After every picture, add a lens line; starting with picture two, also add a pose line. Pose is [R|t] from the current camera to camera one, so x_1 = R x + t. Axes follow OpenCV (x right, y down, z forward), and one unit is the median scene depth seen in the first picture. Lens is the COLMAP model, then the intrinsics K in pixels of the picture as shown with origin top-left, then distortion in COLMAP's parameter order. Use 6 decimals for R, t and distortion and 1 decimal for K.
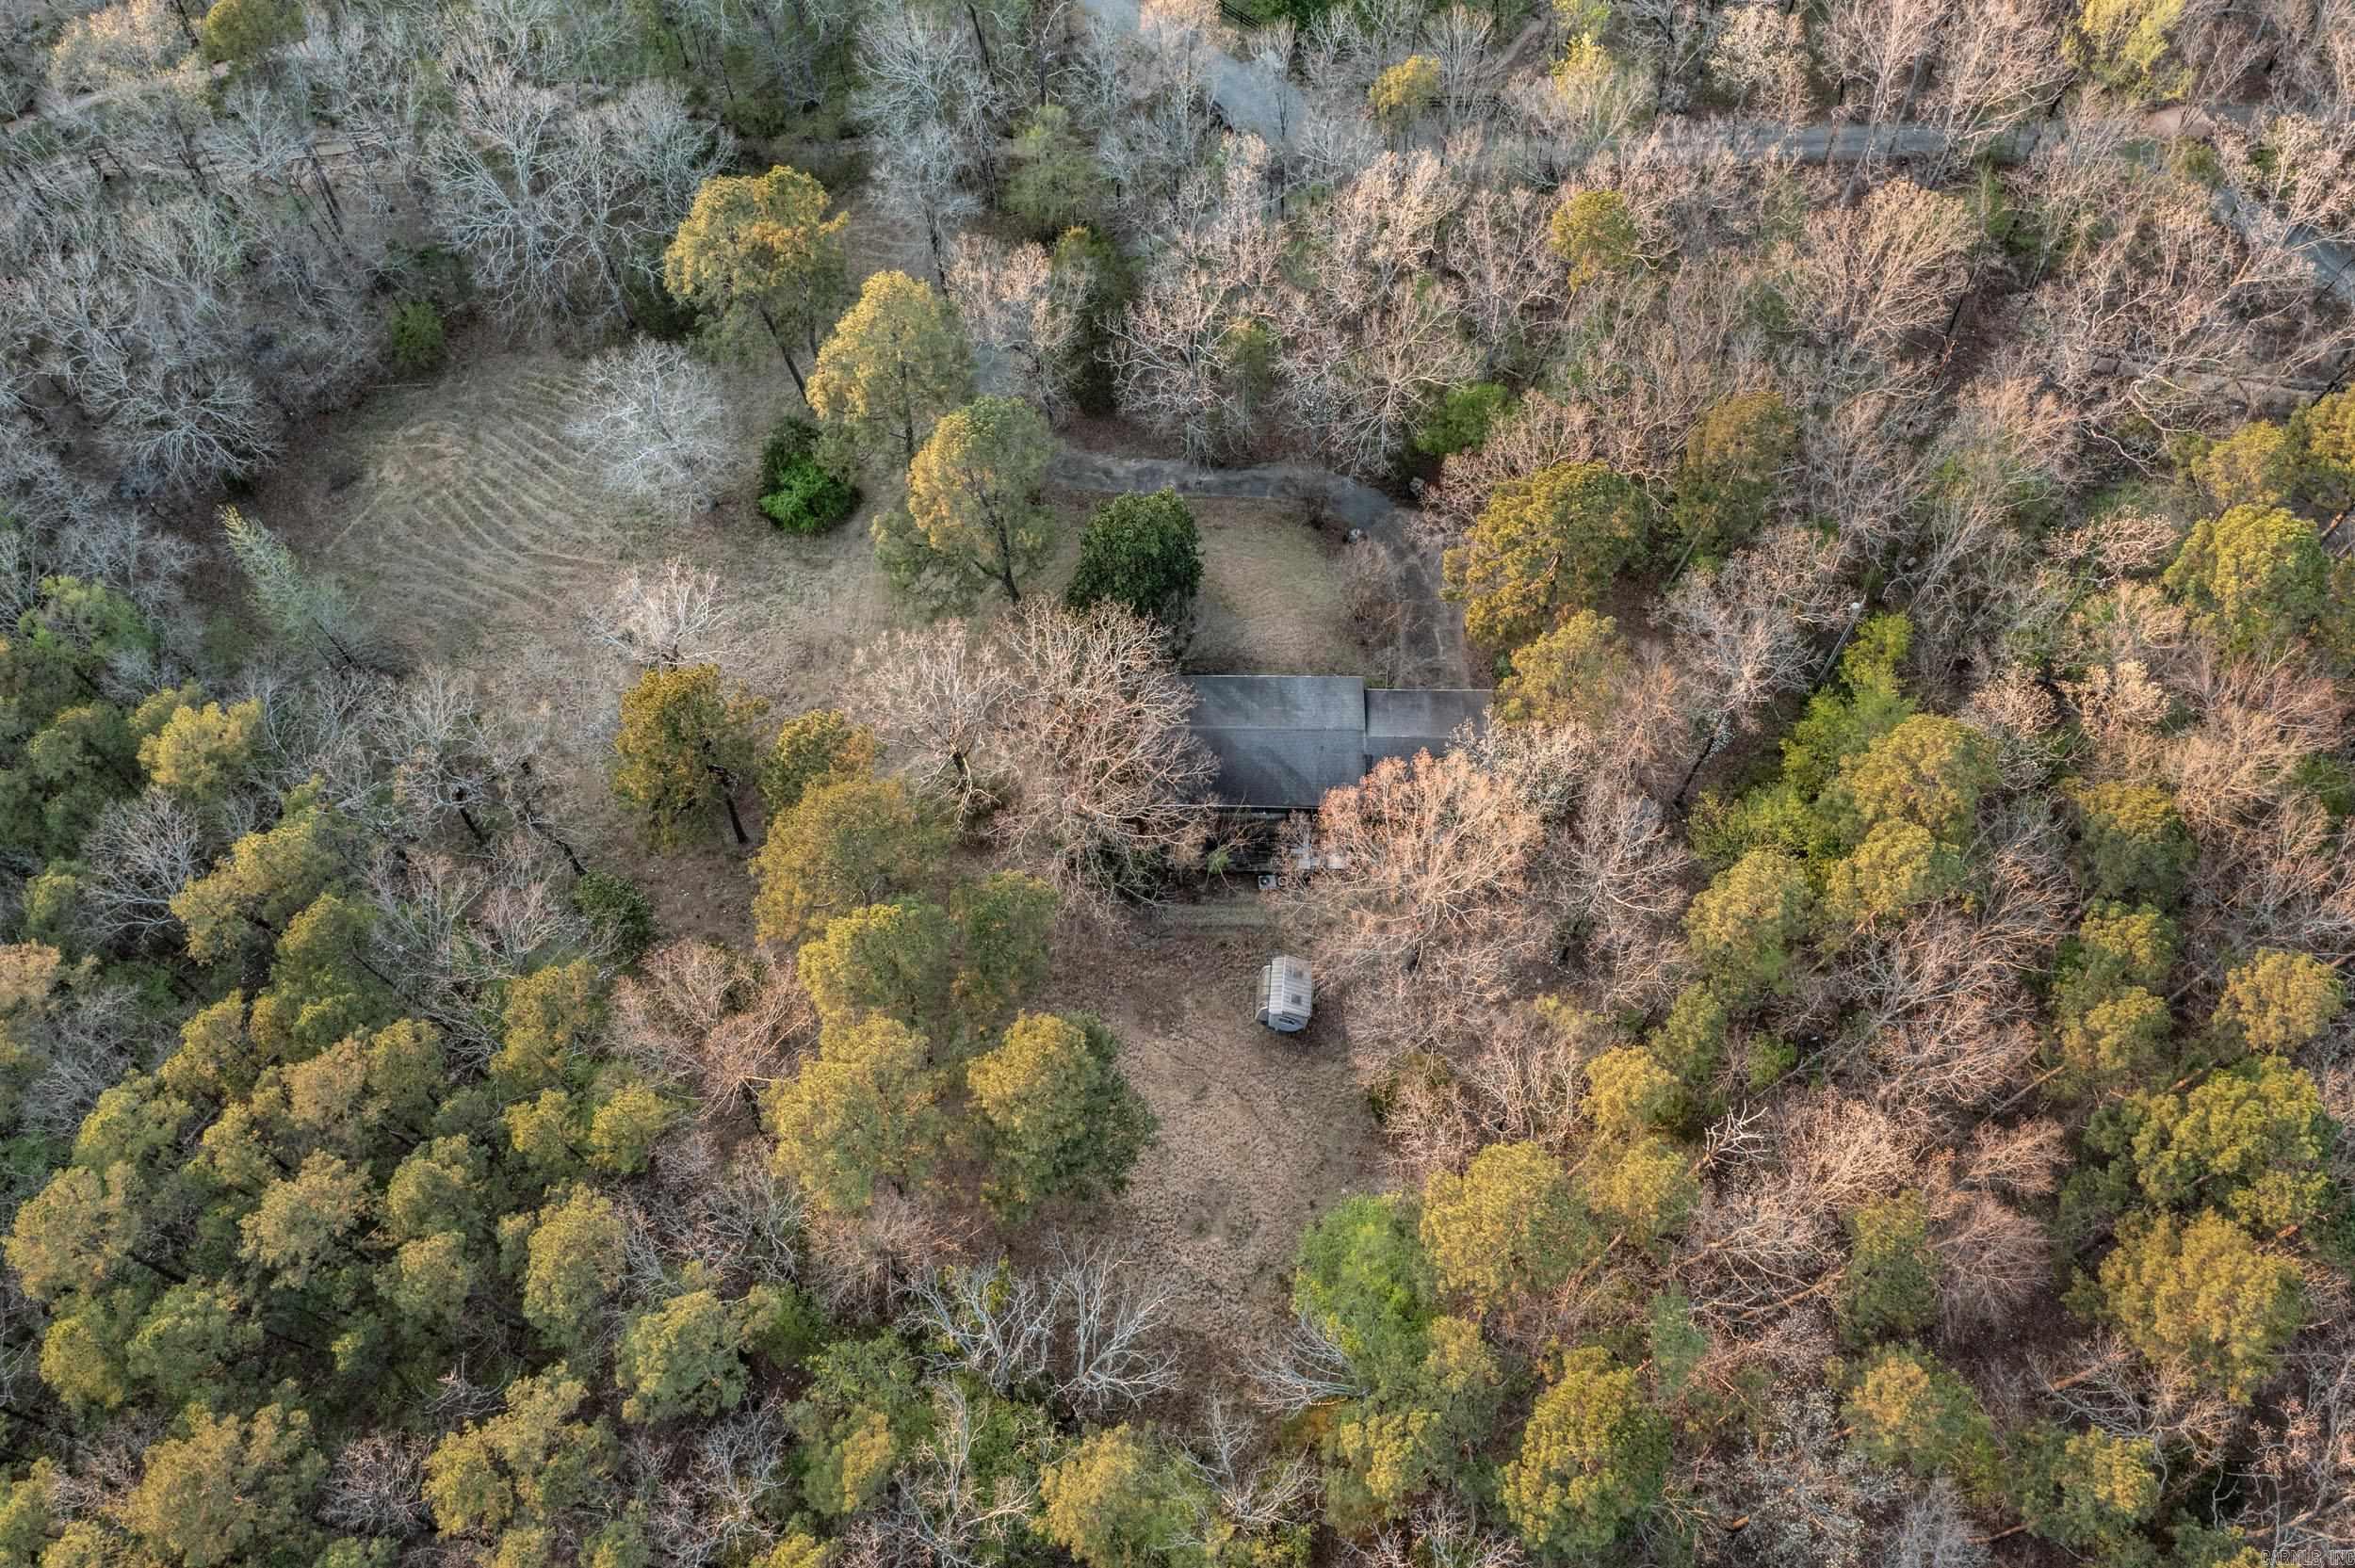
lens RADIAL K [[1803.2, 0, 1177.5], [0, 1803.2, 784.0], [0, 0, 1]] dist [0.247222, -0.352308]
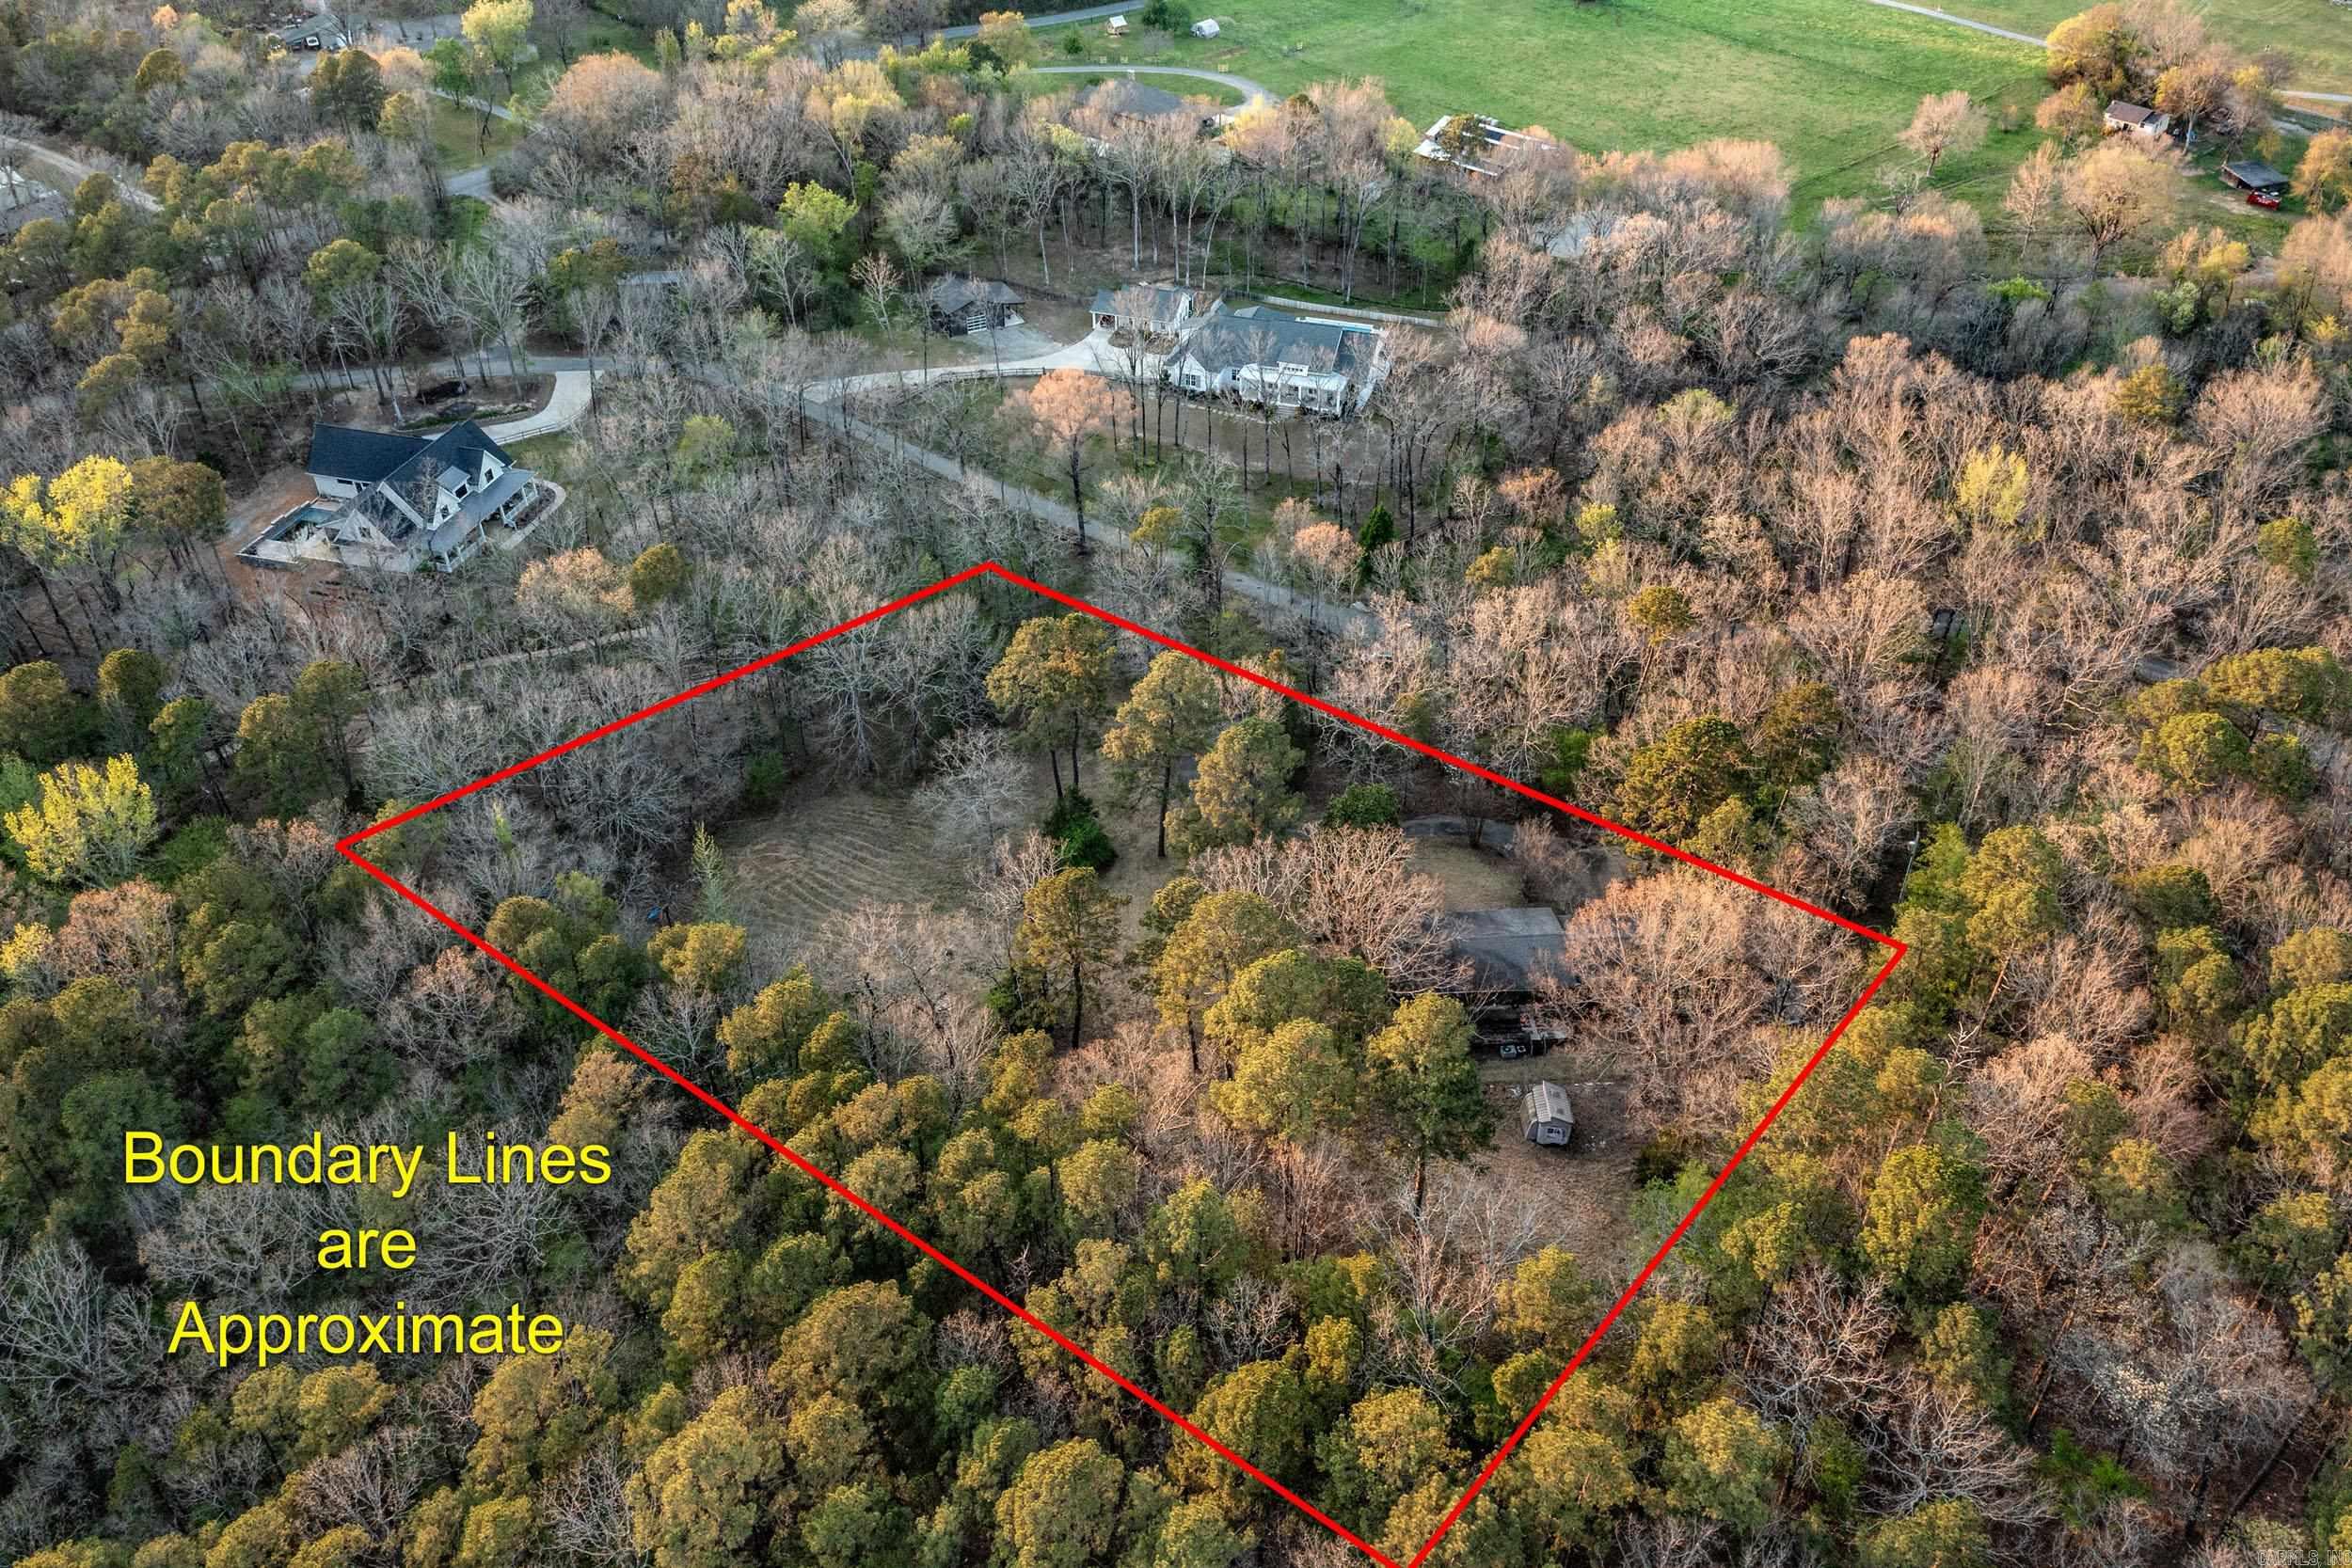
lens RADIAL K [[1801.0, 0, 1176.0], [0, 1801.0, 784.0], [0, 0, 1]] dist [0.247222, -0.352308]
pose [[0.996759, -0.044260, 0.067177, -0.285540], [0.069044, 0.899234, -0.431985, 0.465869], [-0.041289, 0.435223, 0.899375, -0.222800]]
